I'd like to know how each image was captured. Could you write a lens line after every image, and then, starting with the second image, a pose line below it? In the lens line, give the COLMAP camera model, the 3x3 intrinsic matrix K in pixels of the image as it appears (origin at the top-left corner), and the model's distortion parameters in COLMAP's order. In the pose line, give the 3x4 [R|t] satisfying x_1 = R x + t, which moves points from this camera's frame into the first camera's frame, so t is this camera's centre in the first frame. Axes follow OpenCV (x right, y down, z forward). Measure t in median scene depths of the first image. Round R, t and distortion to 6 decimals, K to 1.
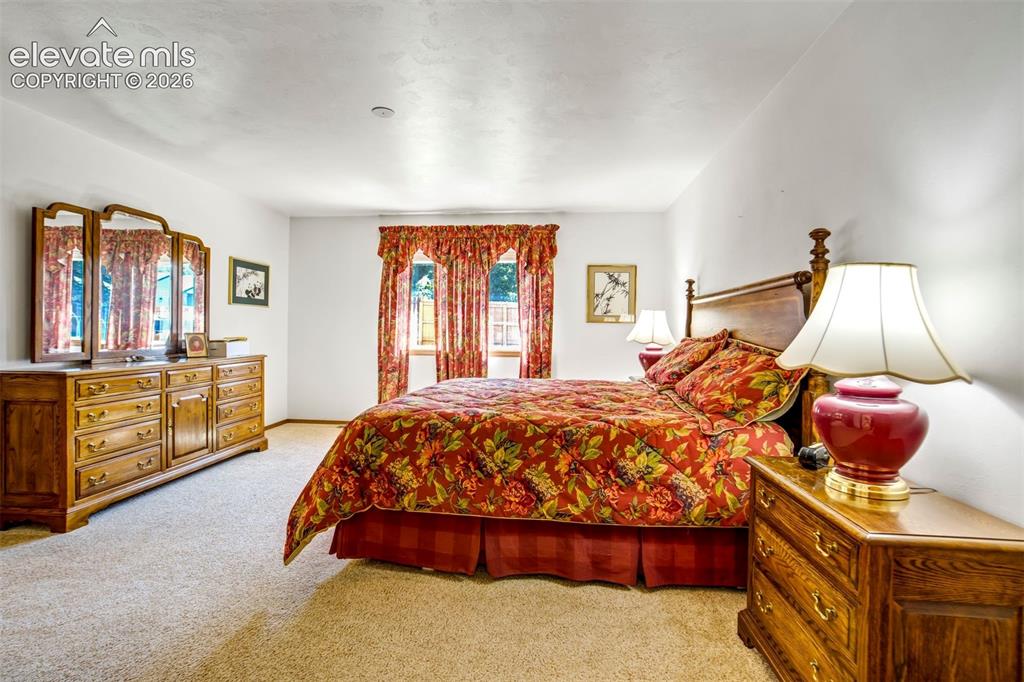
lens RADIAL K [[501.9, 0, 505.3], [0, 501.9, 329.2], [0, 0, 1]] dist [0.000799, 0.000723]
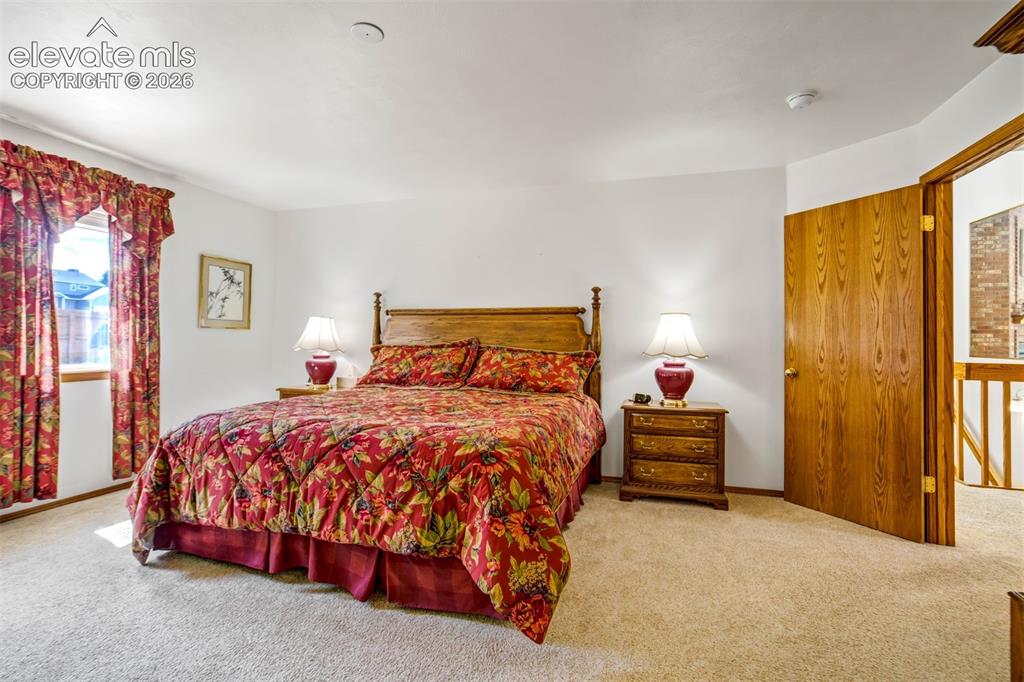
lens RADIAL K [[484.0, 0, 512.0], [0, 484.0, 341.0], [0, 0, 1]] dist [-0.002242, 0.000651]
pose [[0.181872, -0.008762, 0.983283, -0.493796], [-0.006096, 0.999931, 0.010038, -0.002683], [-0.983303, -0.007820, 0.181806, 0.384127]]
